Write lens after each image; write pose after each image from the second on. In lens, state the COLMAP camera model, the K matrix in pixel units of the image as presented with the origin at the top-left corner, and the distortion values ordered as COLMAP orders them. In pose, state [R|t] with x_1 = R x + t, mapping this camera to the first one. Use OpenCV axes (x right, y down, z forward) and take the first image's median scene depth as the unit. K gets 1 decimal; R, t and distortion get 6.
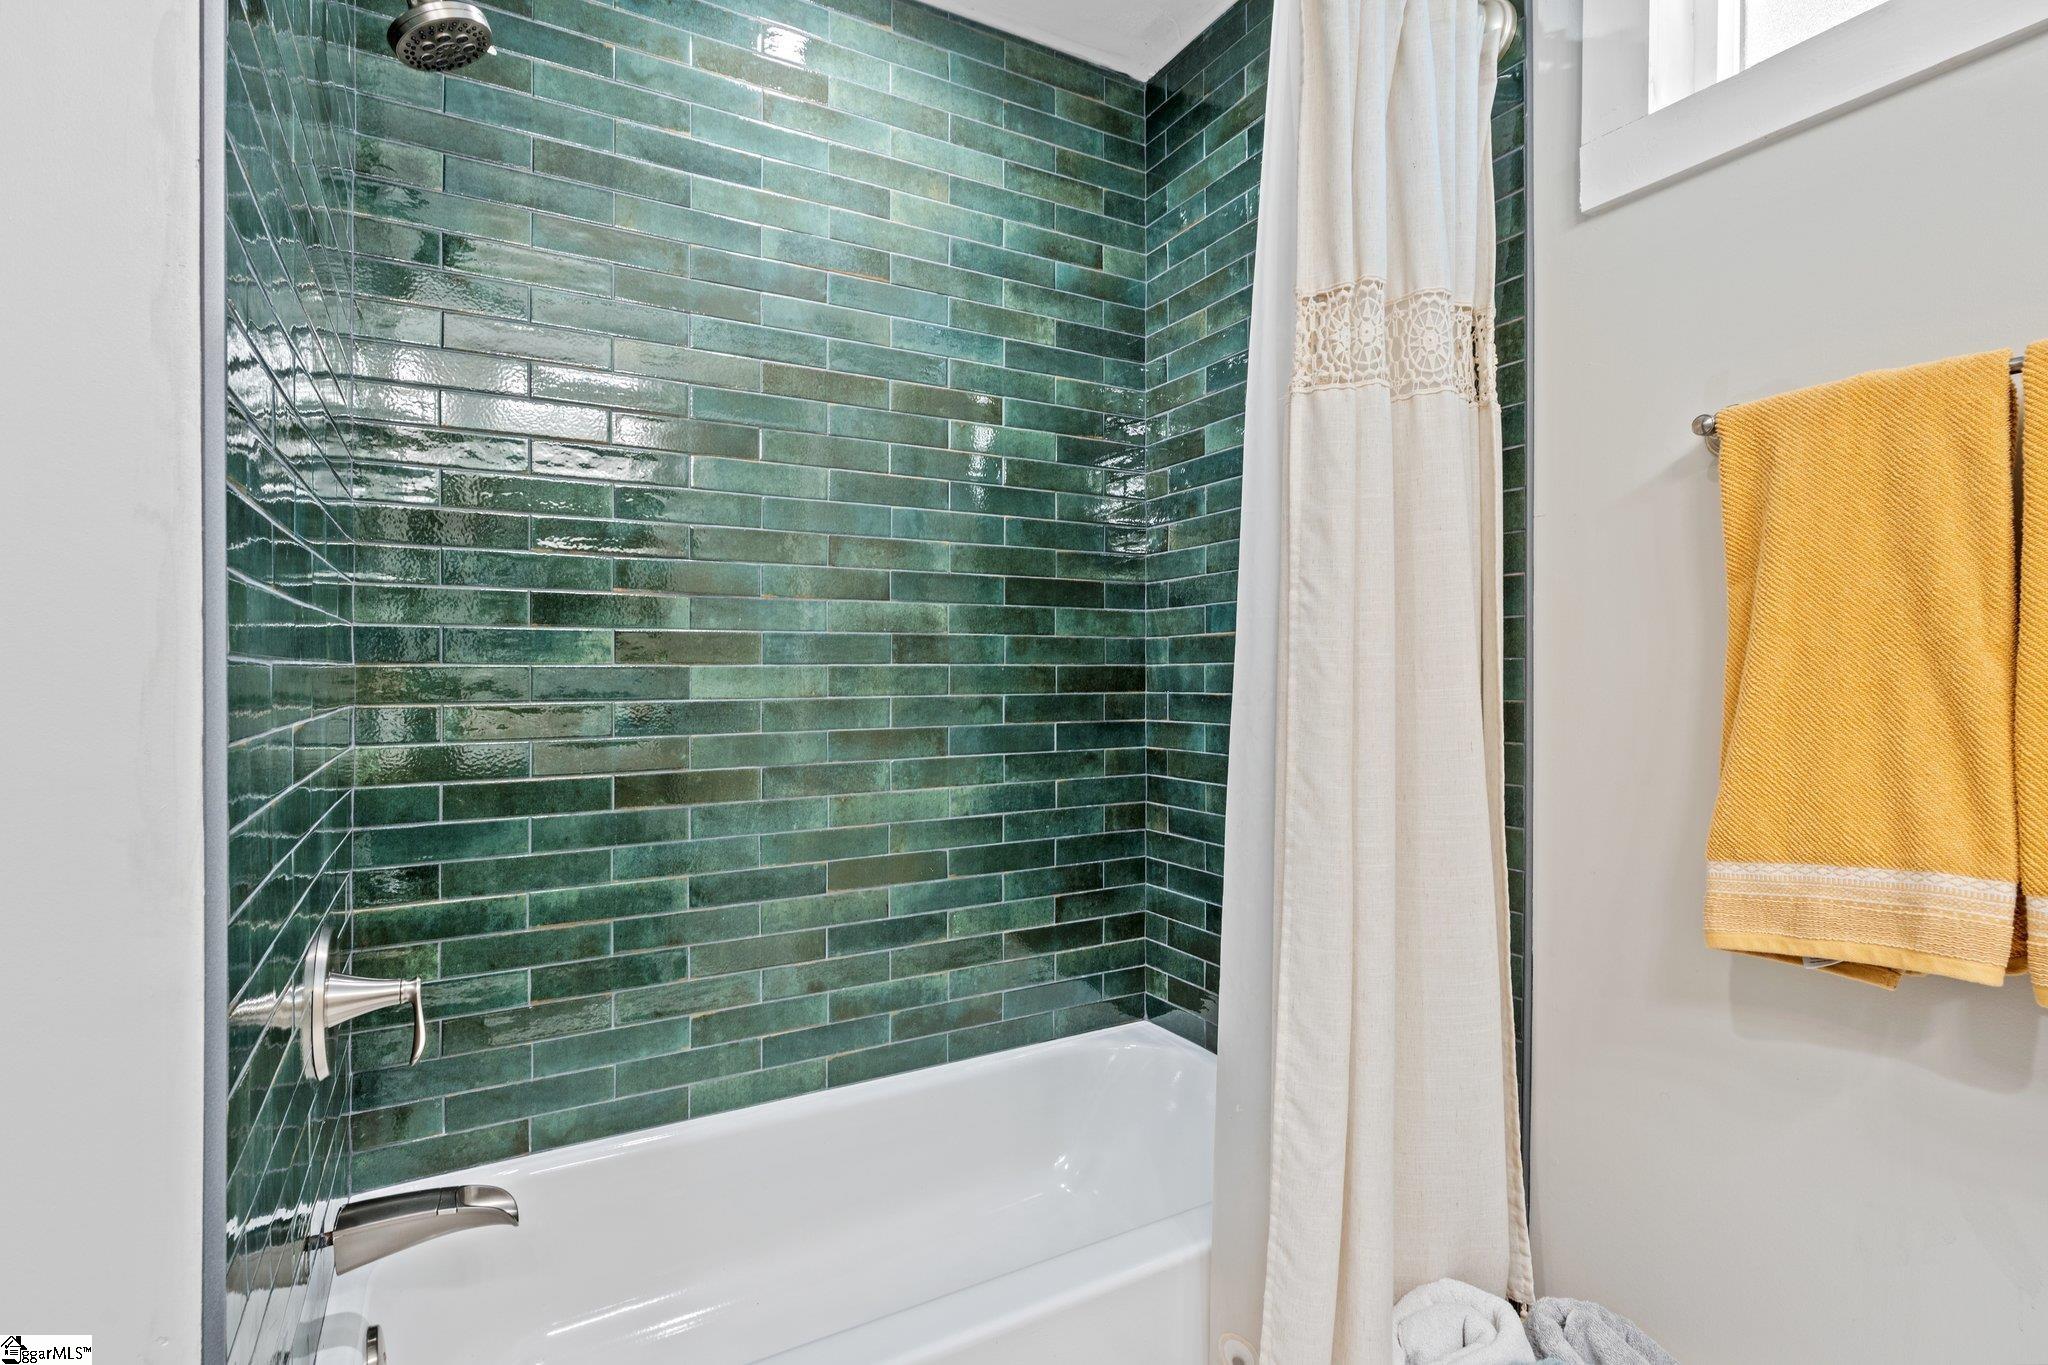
lens RADIAL K [[990.0, 0, 1025.4], [0, 990.0, 675.0], [0, 0, 1]] dist [-0.000415, 0.000162]
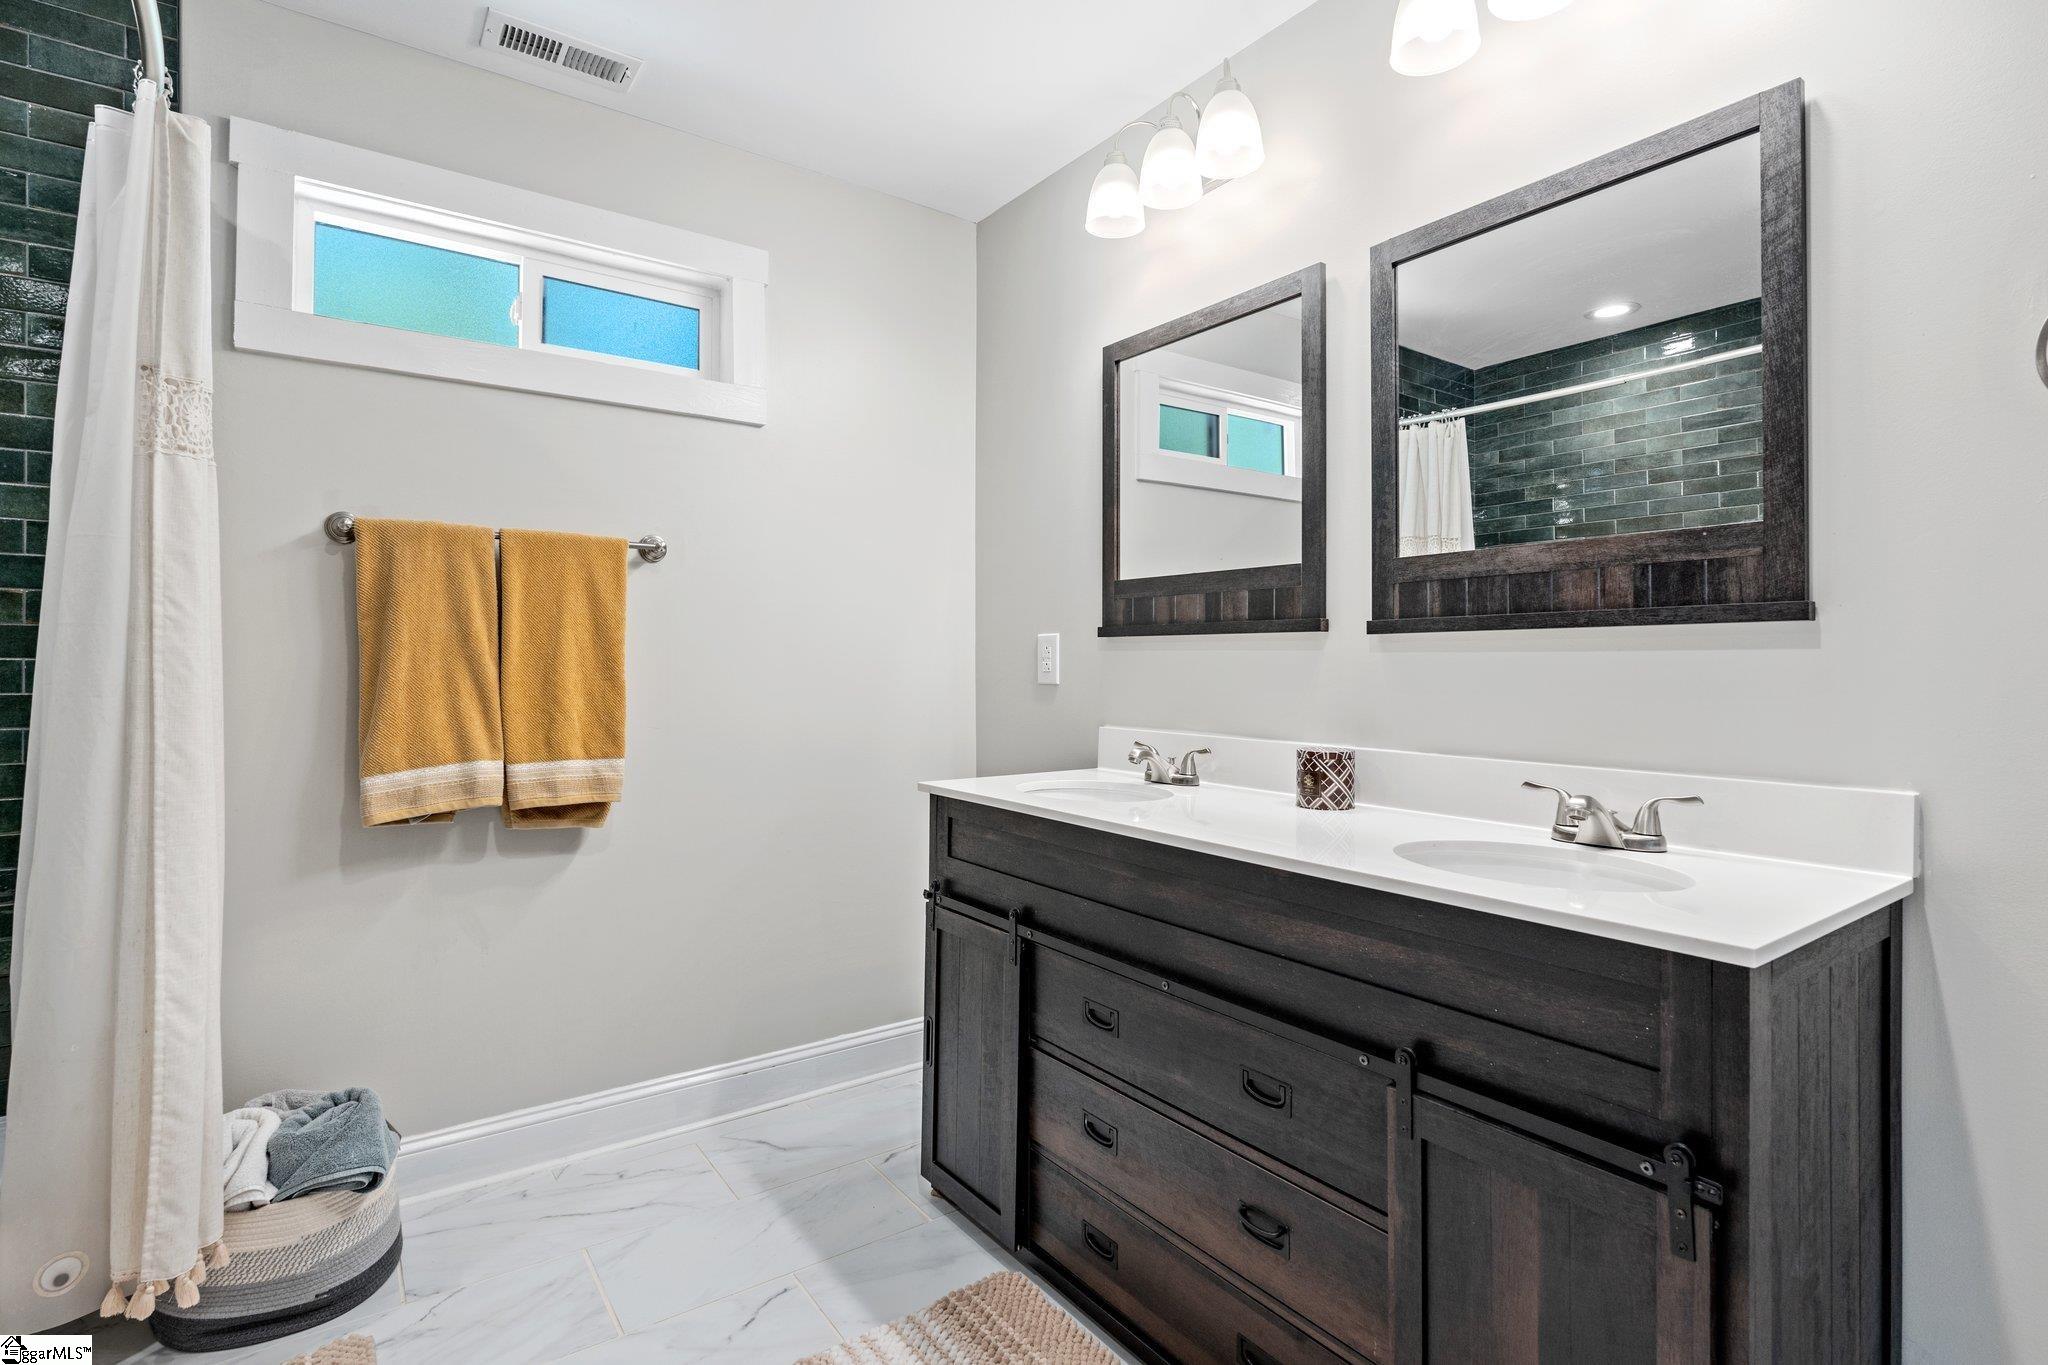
lens RADIAL K [[990.0, 0, 1024.8], [0, 990.0, 671.1], [0, 0, 1]] dist [-0.000415, 0.000162]
pose [[-0.101769, 0.001716, 0.994807, -1.224708], [0.005853, 0.999982, -0.001126, 0.008938], [-0.994791, 0.005708, -0.101777, 0.016210]]
